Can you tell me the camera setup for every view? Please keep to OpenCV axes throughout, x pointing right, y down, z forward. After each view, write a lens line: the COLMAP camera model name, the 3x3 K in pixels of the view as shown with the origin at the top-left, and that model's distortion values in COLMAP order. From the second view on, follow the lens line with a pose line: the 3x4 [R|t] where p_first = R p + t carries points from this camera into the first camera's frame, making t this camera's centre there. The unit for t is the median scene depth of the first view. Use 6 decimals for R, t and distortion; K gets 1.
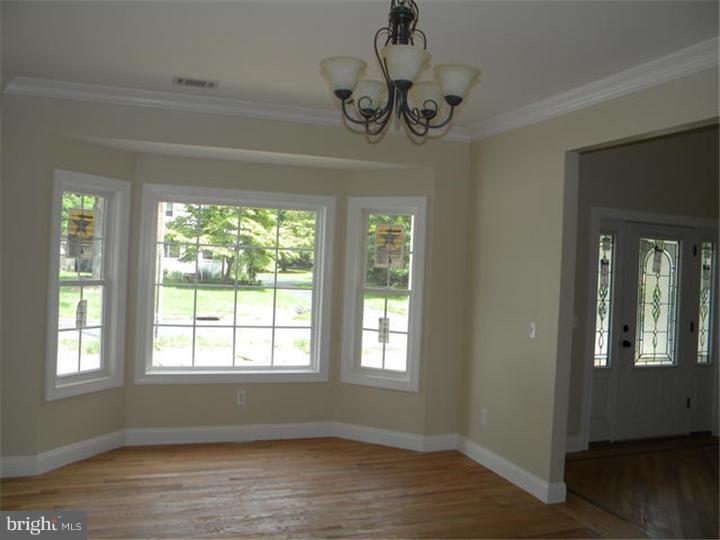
lens RADIAL K [[607.0, 0, 361.6], [0, 607.0, 268.9], [0, 0, 1]] dist [-0.071837, 0.030895]
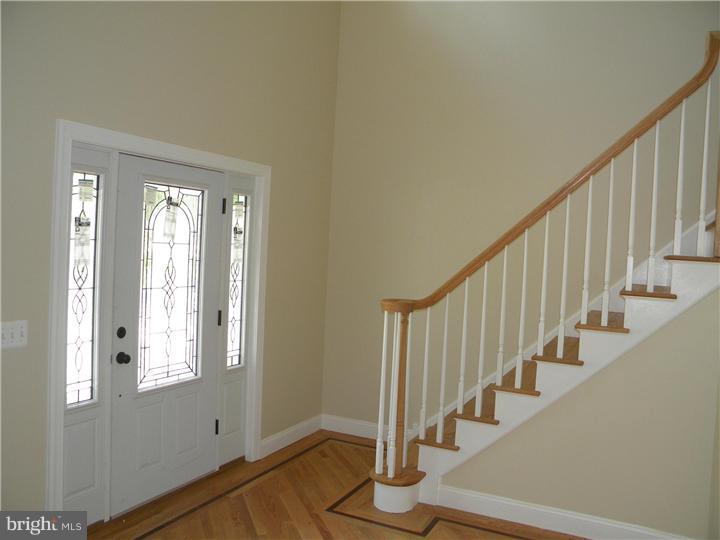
lens RADIAL K [[607.0, 0, 361.4], [0, 607.0, 266.6], [0, 0, 1]] dist [-0.071837, 0.030895]
pose [[0.720322, -0.033962, 0.692808, 0.197599], [-0.014220, 0.997868, 0.063701, -0.008183], [-0.693494, -0.055736, 0.718303, 0.399738]]
